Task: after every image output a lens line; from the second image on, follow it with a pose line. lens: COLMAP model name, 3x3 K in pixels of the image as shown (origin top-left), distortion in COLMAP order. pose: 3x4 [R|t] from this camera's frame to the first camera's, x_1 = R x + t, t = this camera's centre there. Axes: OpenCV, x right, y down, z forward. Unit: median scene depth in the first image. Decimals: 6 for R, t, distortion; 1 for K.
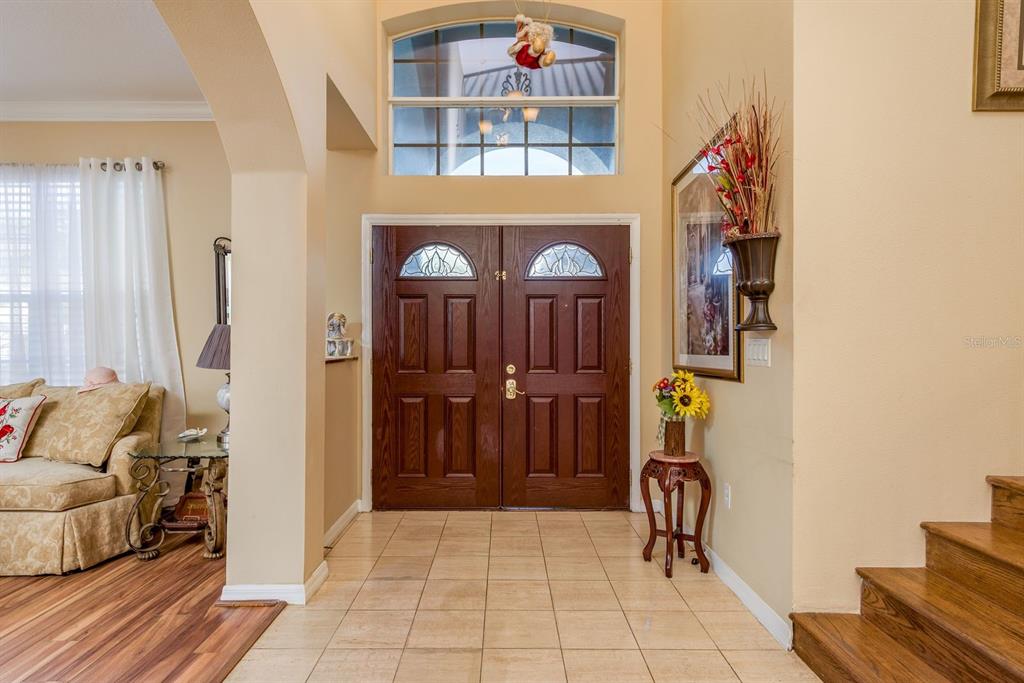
lens RADIAL K [[528.6, 0, 507.9], [0, 528.6, 350.7], [0, 0, 1]] dist [0.009606, -0.002108]
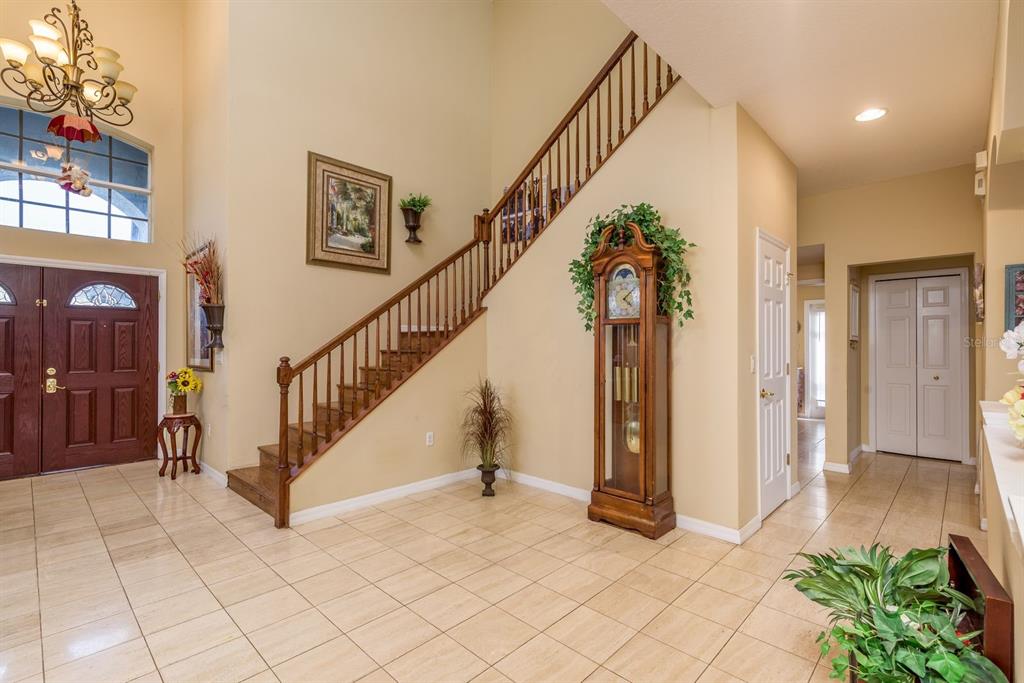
lens RADIAL K [[466.7, 0, 512.0], [0, 466.7, 341.5], [0, 0, 1]] dist [0.003733, -0.000675]
pose [[0.695125, 0.005067, 0.718871, -0.038083], [0.007327, 0.999873, -0.014133, -0.016864], [-0.718852, 0.015092, 0.695000, -0.729505]]
